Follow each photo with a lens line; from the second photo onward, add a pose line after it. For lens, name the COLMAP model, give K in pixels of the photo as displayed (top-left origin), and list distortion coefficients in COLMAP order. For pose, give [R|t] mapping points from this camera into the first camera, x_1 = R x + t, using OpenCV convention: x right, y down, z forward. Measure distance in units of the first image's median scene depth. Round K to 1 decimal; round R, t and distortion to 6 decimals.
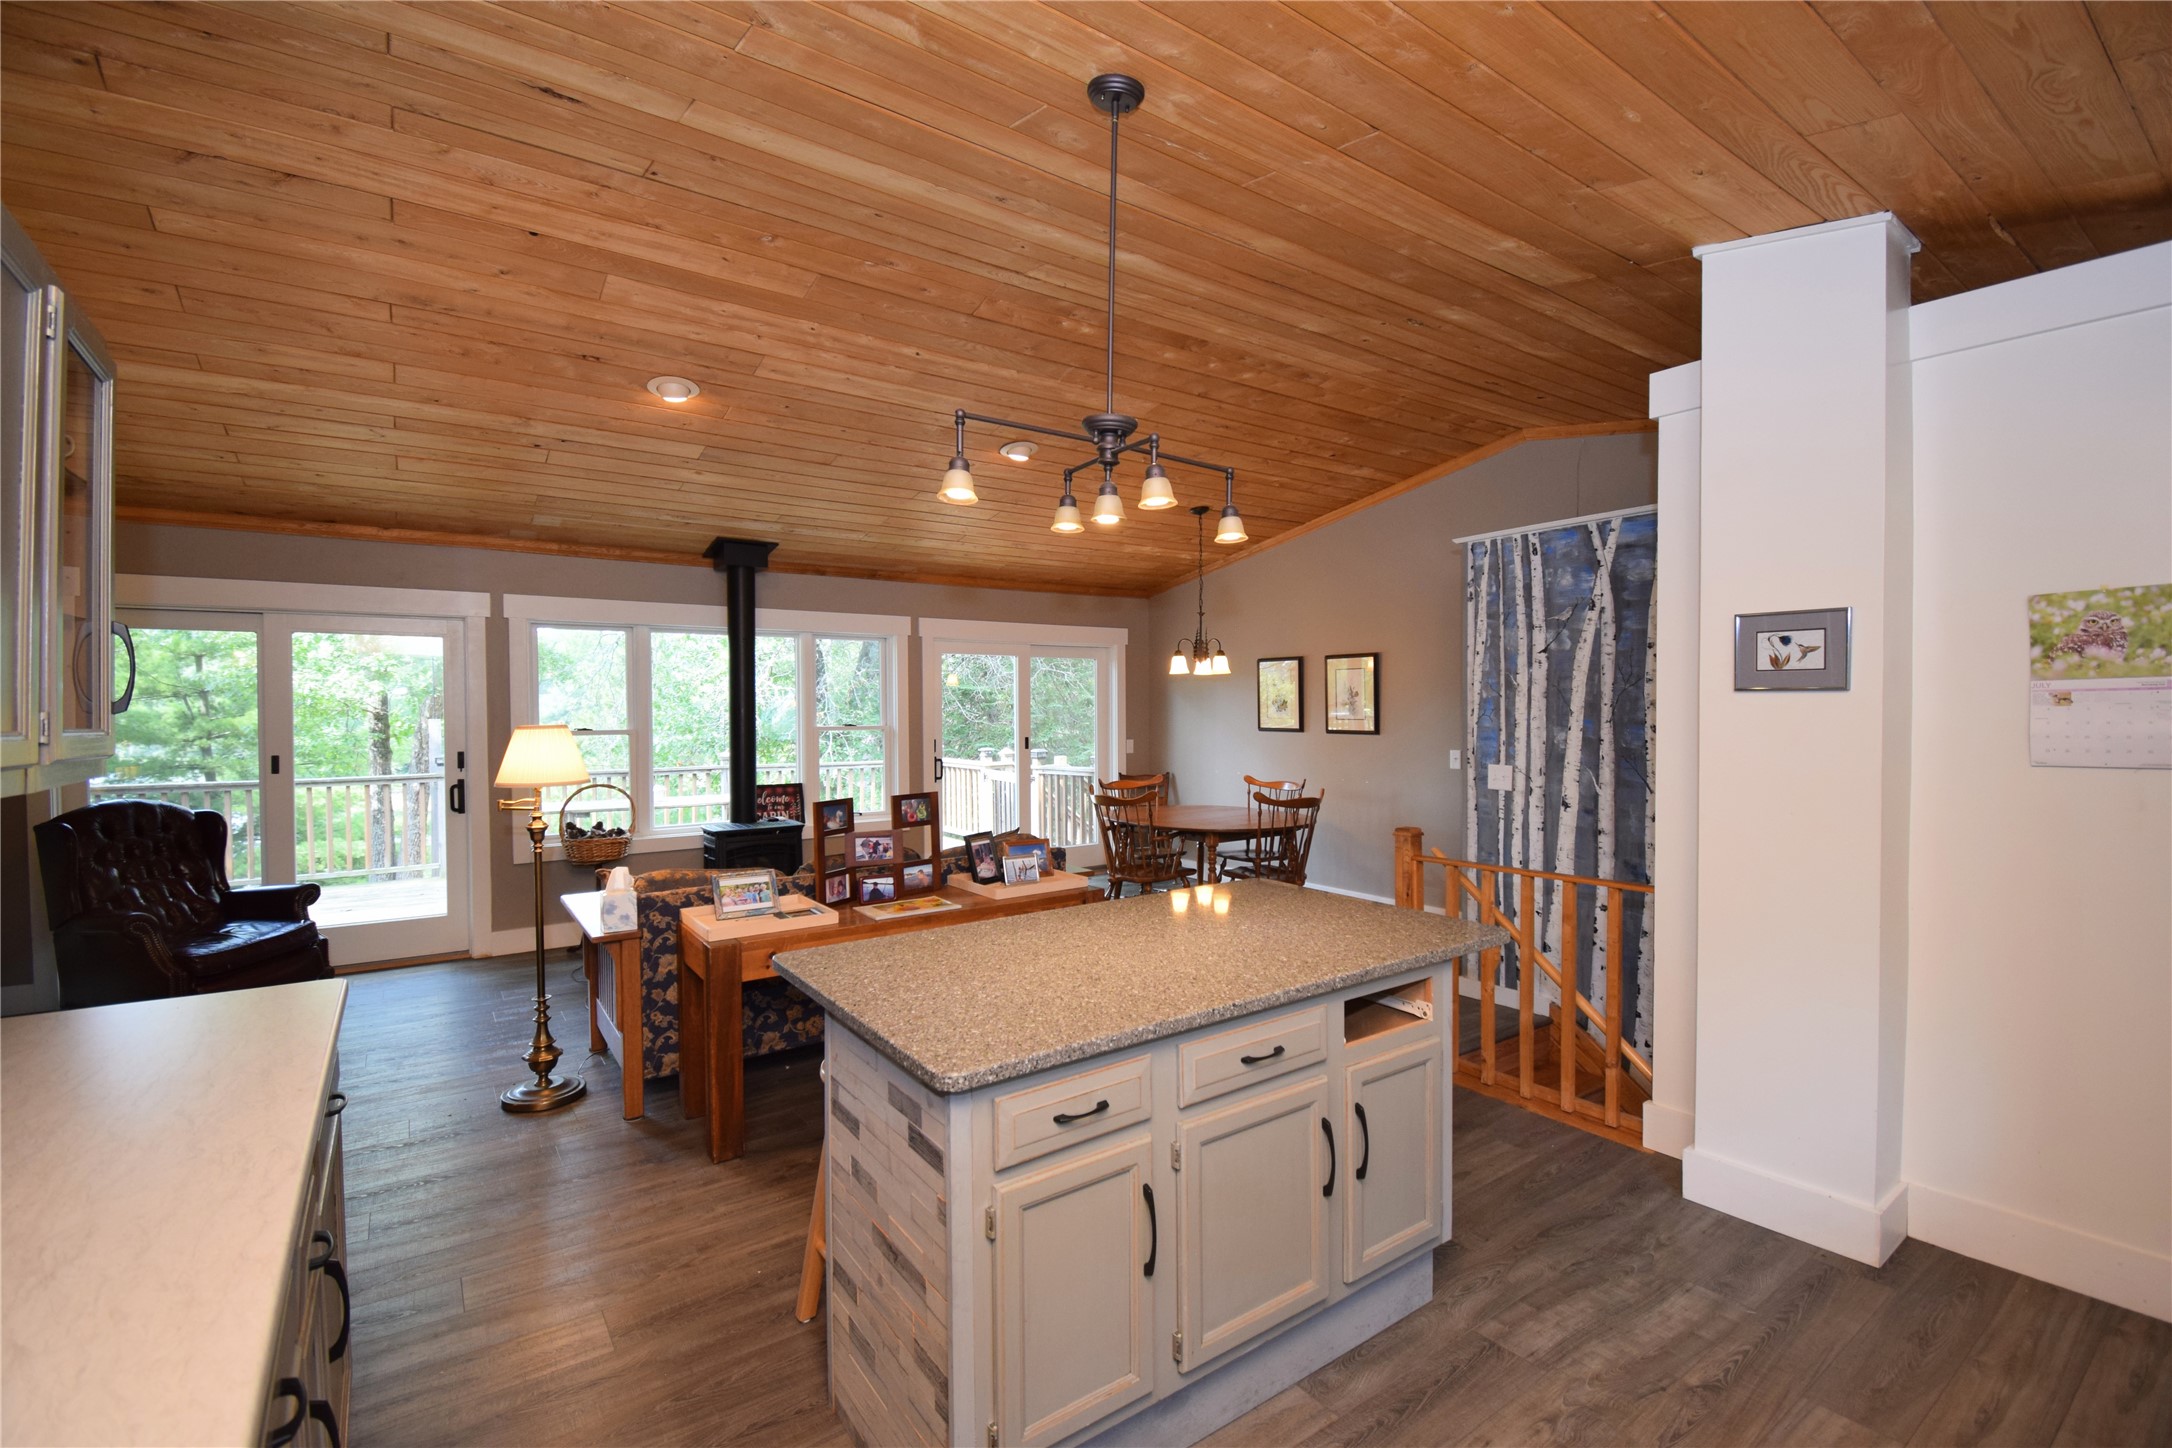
lens RADIAL K [[967.1, 0, 1099.8], [0, 967.1, 713.2], [0, 0, 1]] dist [-0.011349, -0.009070]
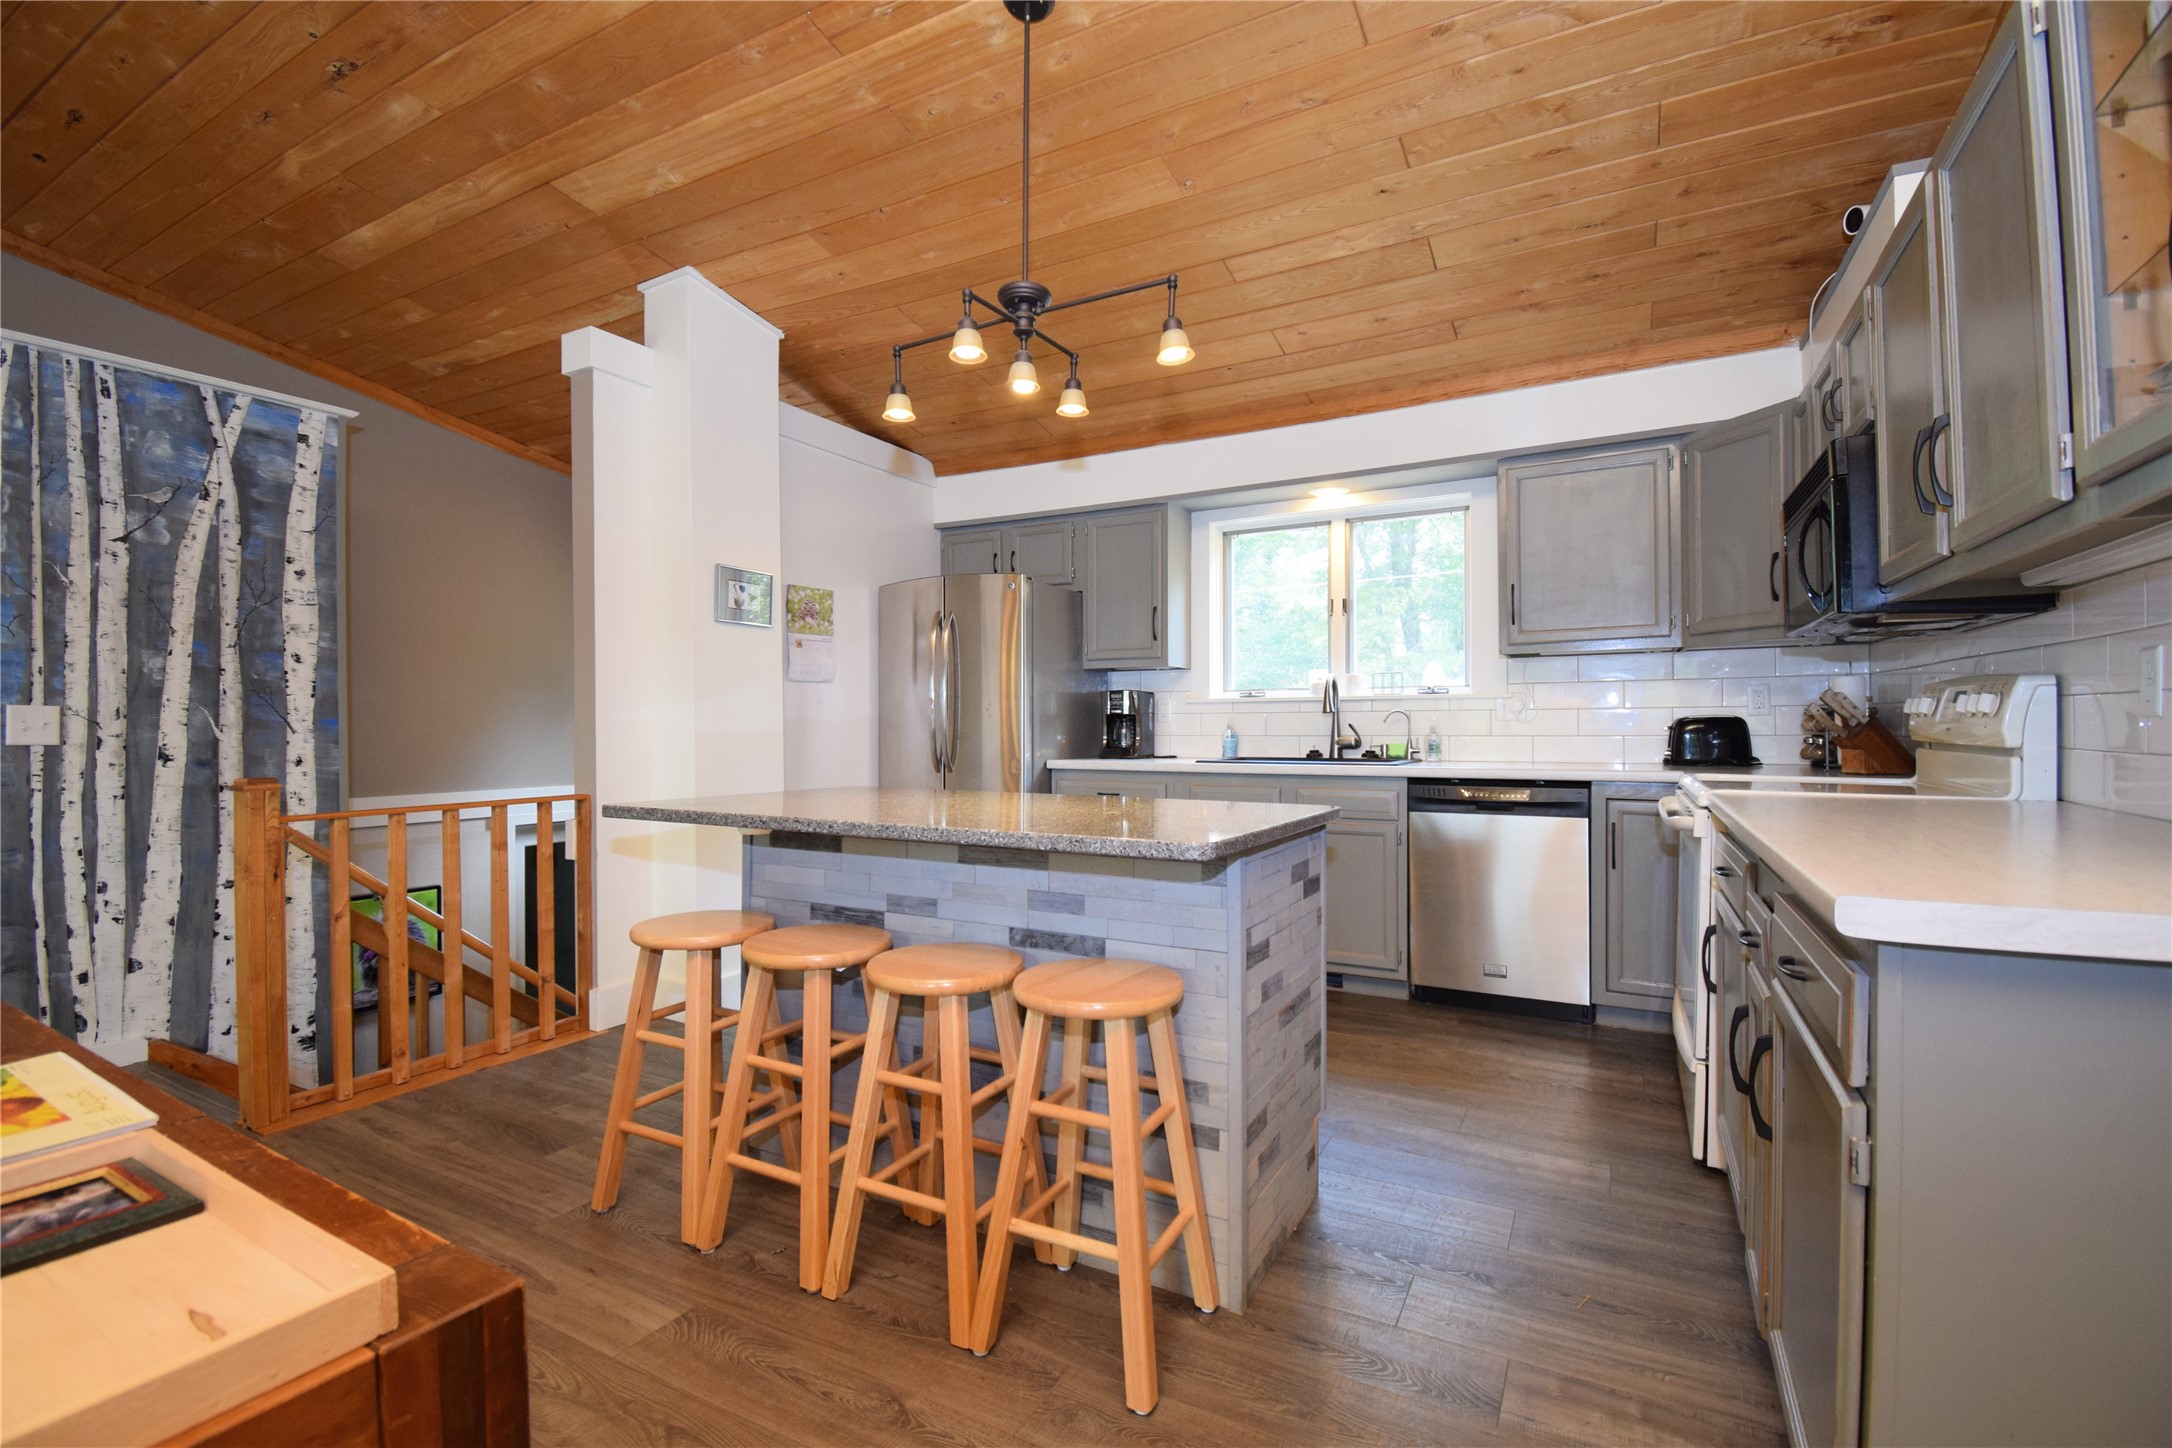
lens RADIAL K [[967.1, 0, 1101.9], [0, 967.1, 719.4], [0, 0, 1]] dist [-0.011349, -0.009070]
pose [[-0.442225, 0.011945, 0.896824, -0.467594], [0.010047, 0.999915, -0.008364, 0.079069], [-0.896848, 0.005312, -0.442308, 0.680827]]
